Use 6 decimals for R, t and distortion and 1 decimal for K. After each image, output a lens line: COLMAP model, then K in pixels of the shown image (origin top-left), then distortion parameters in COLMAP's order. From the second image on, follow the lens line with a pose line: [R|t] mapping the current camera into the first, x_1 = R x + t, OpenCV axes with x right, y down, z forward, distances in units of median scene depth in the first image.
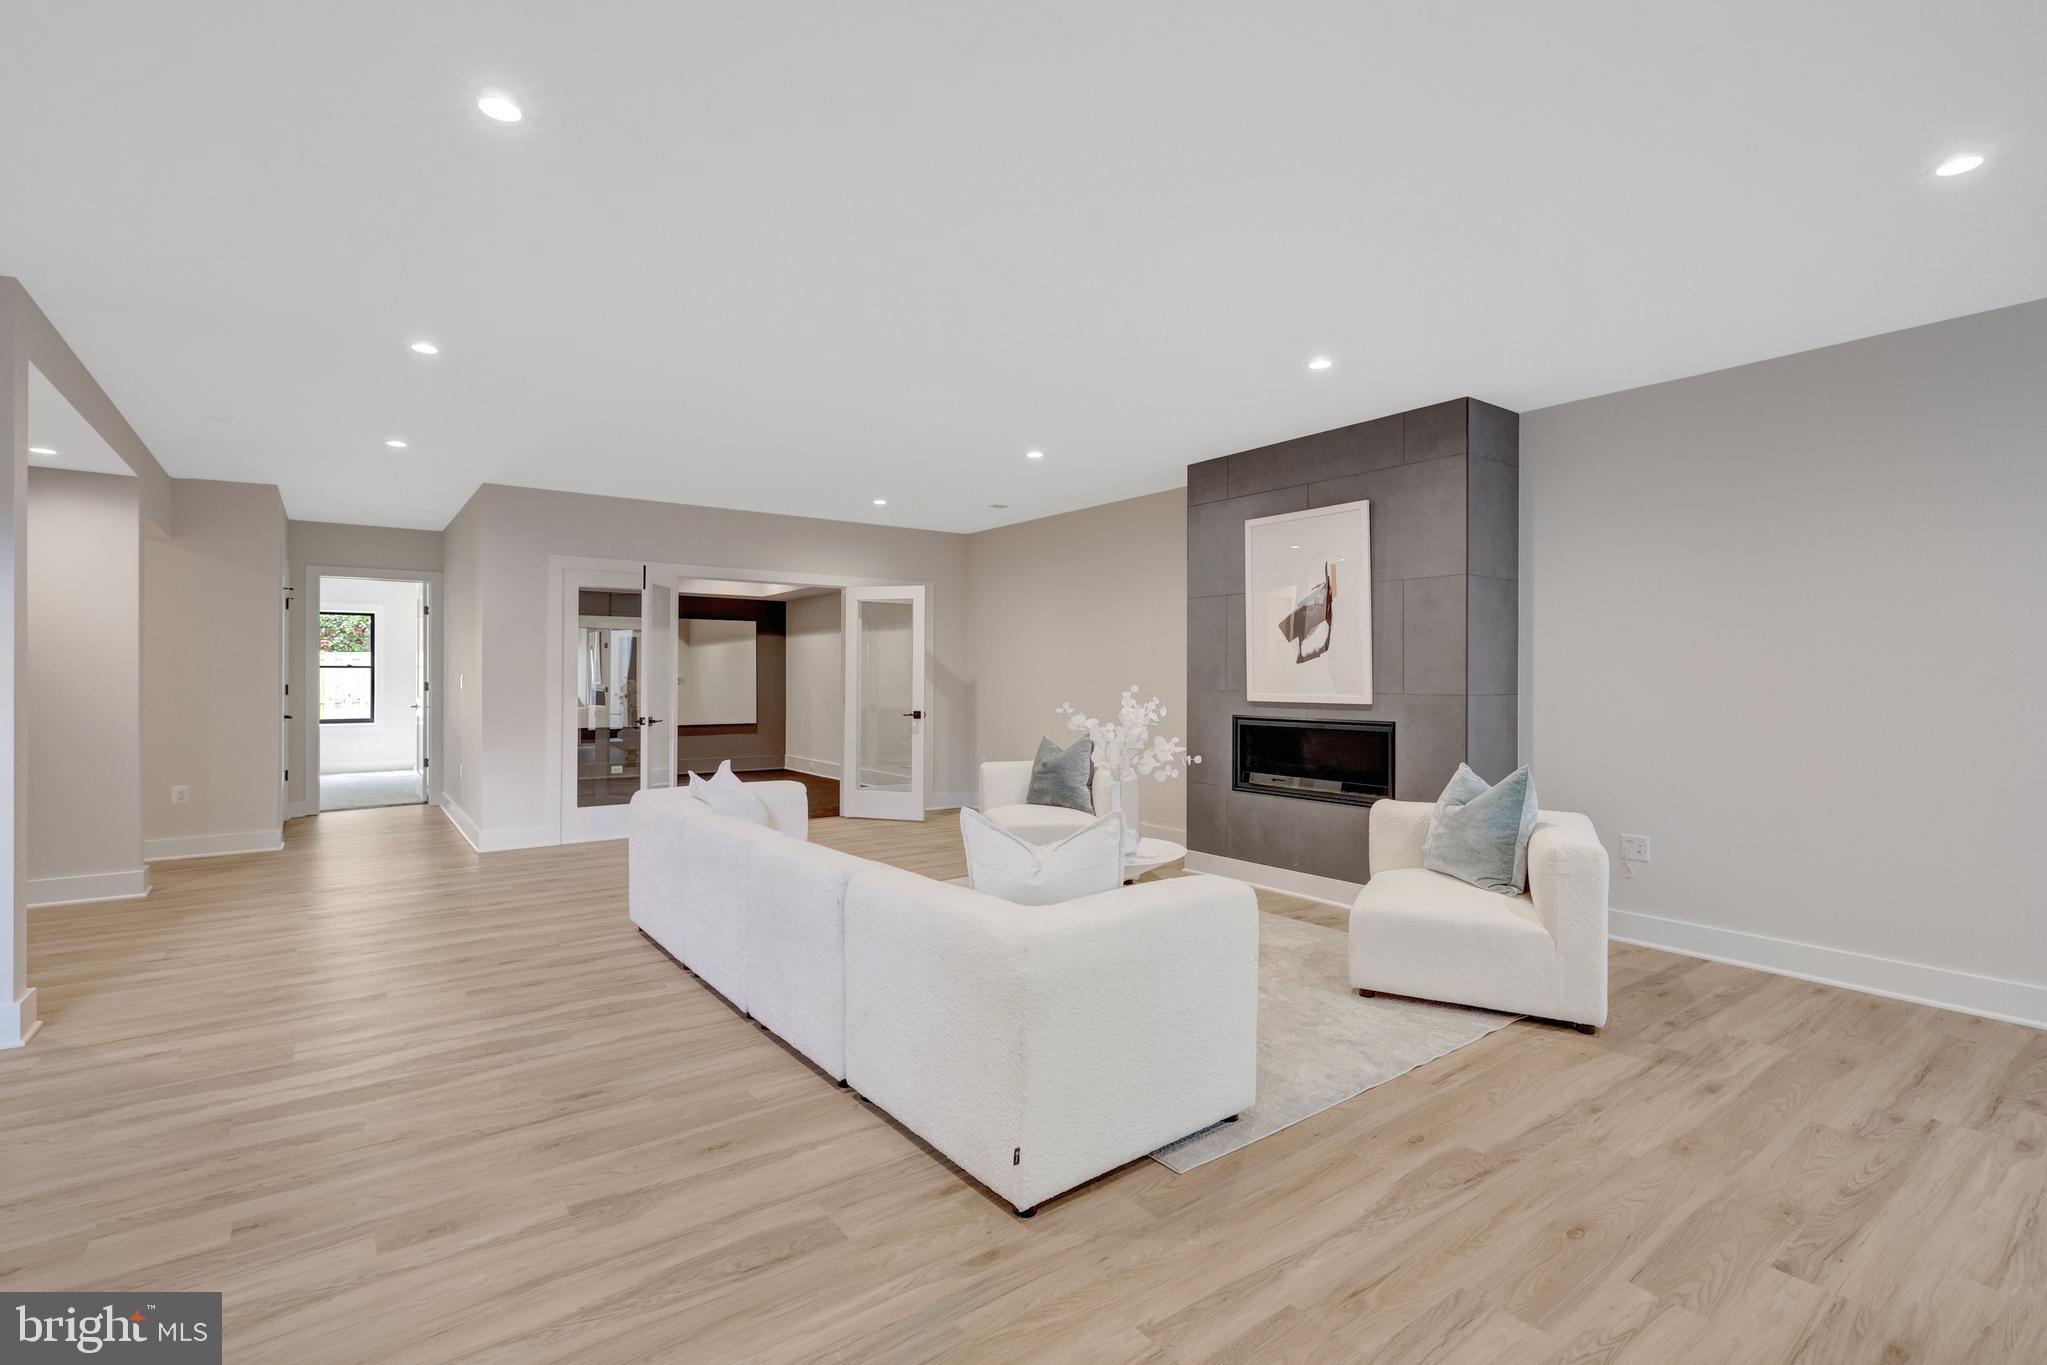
lens RADIAL K [[907.6, 0, 1006.5], [0, 907.6, 677.1], [0, 0, 1]] dist [0.000264, 0.000101]
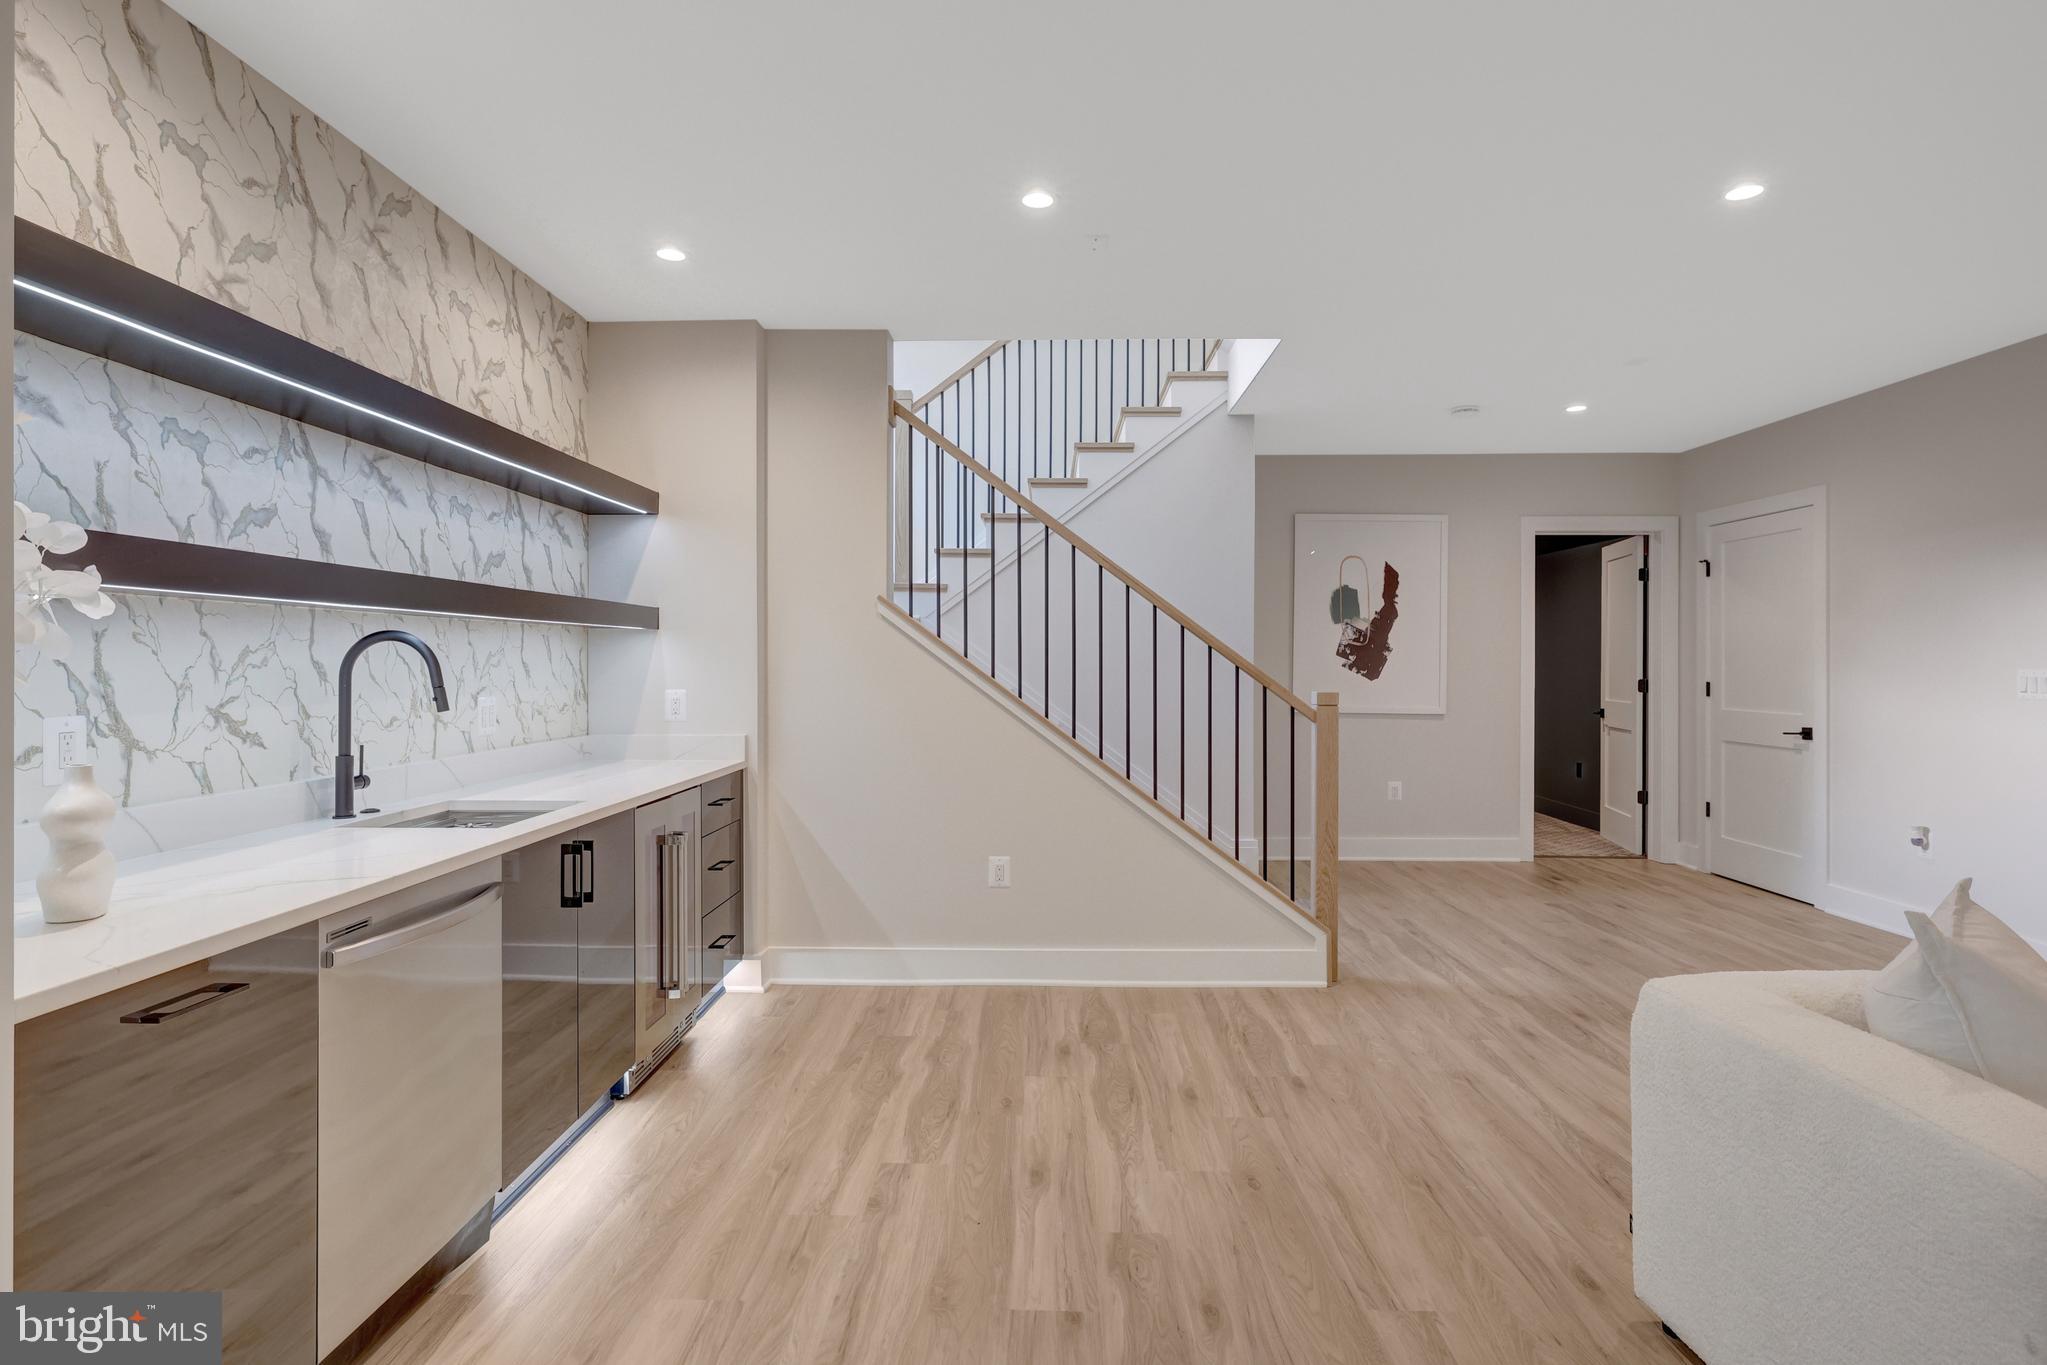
lens RADIAL K [[1080.4, 0, 1043.3], [0, 1080.4, 652.5], [0, 0, 1]] dist [-0.001255, -0.000468]
pose [[-0.607082, -0.010507, -0.794570, 0.496295], [-0.002079, 0.999930, -0.011635, 0.004755], [0.794636, -0.005412, -0.607062, 0.508429]]
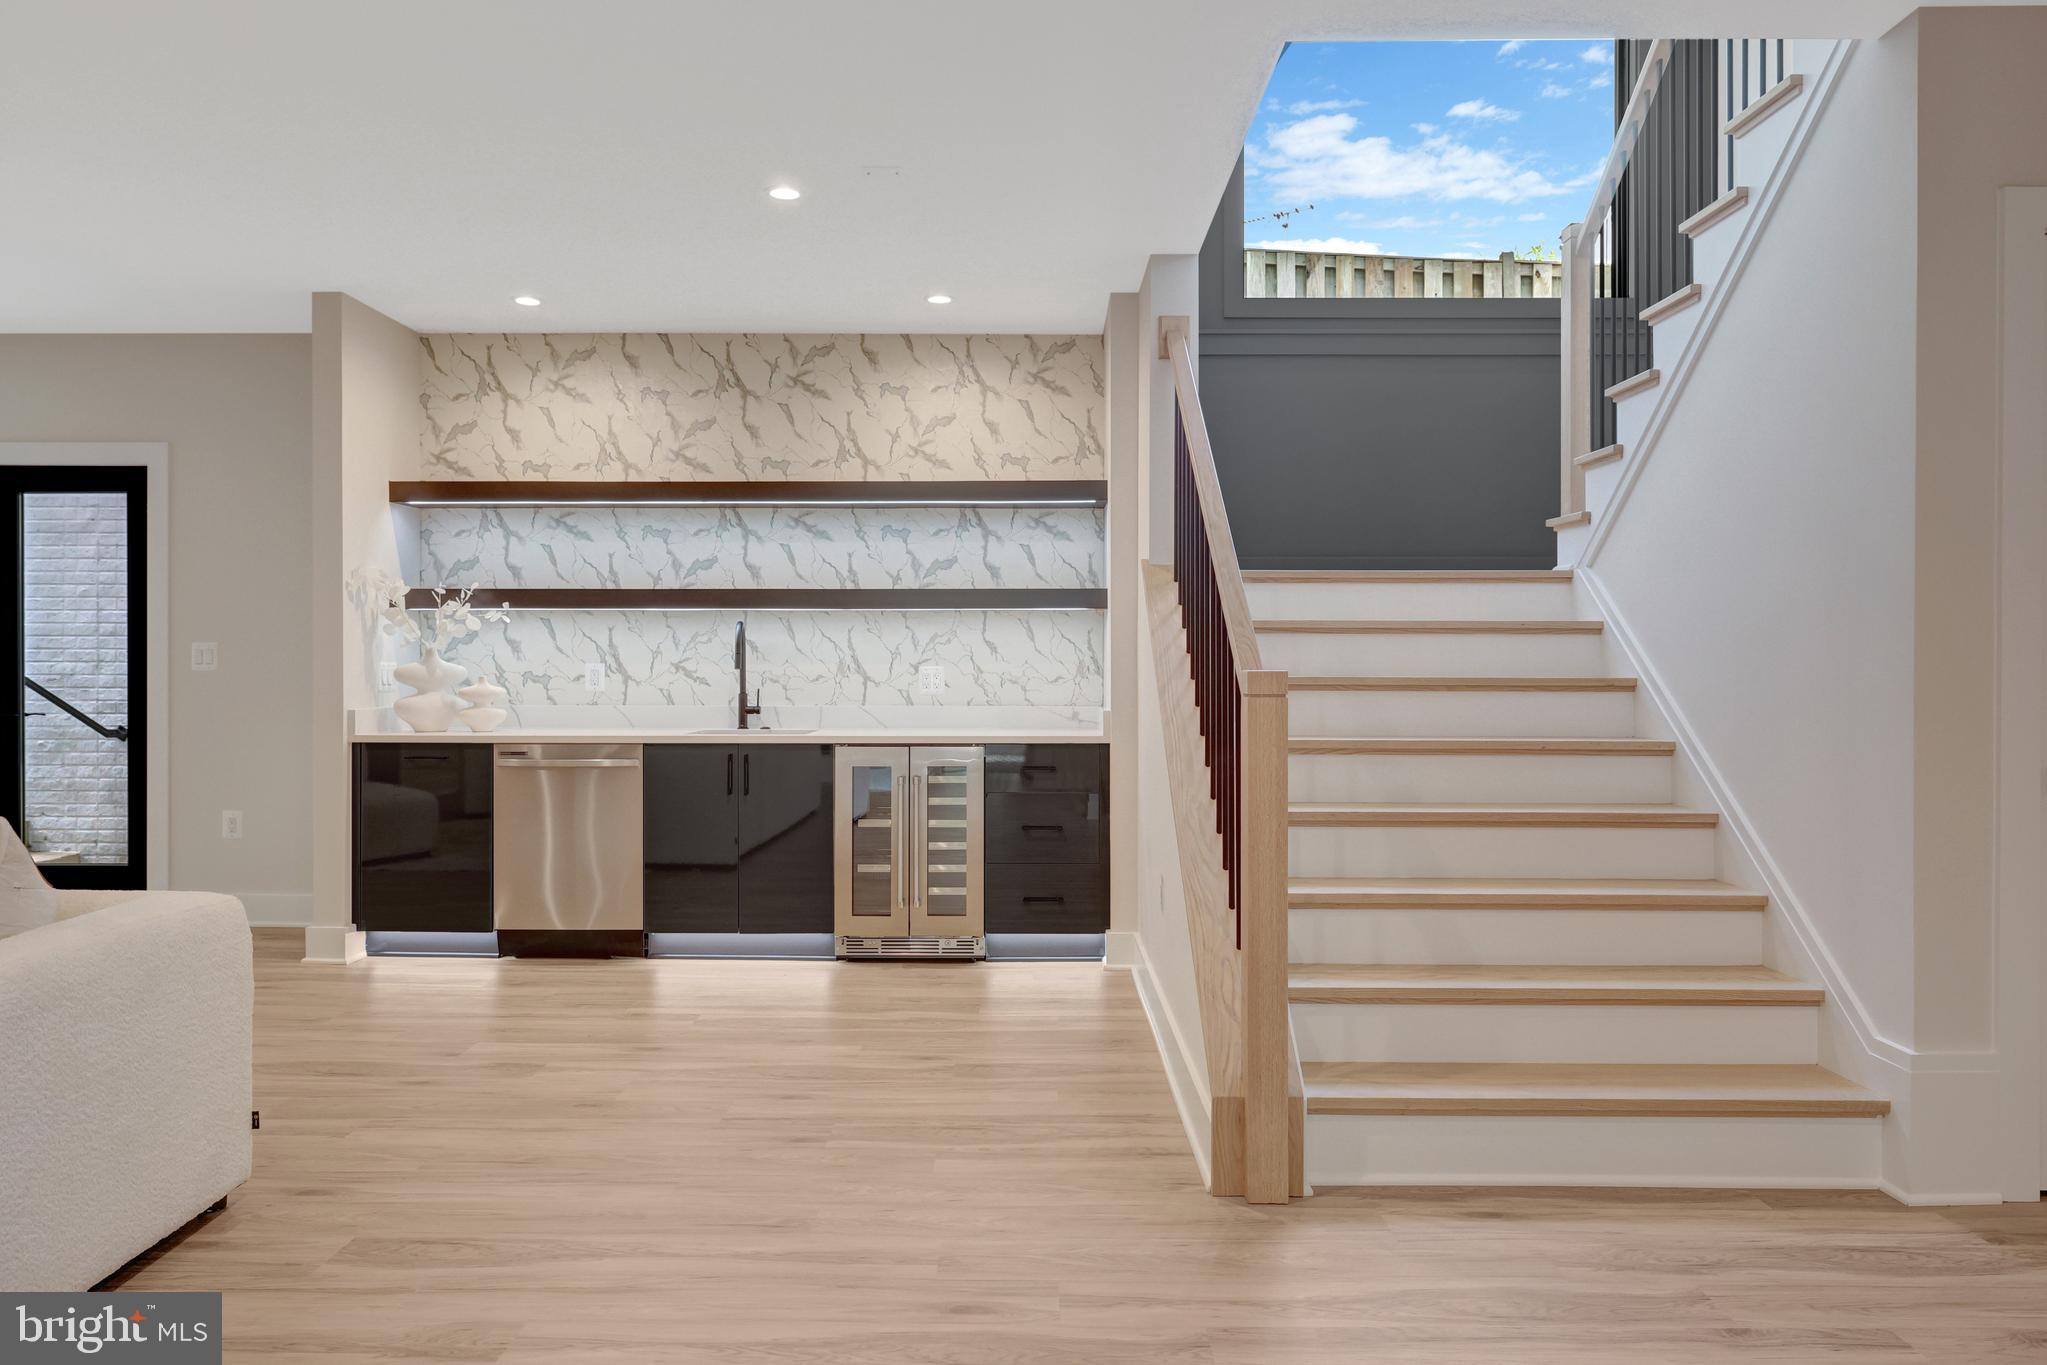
lens RADIAL K [[1373.1, 0, 1010.5], [0, 1373.1, 660.7], [0, 0, 1]] dist [-0.007070, -0.001160]
pose [[-0.789287, -0.002783, 0.614018, -0.643597], [-0.002451, 0.999996, 0.001382, 0.019762], [-0.614019, -0.000414, -0.789291, 0.710777]]
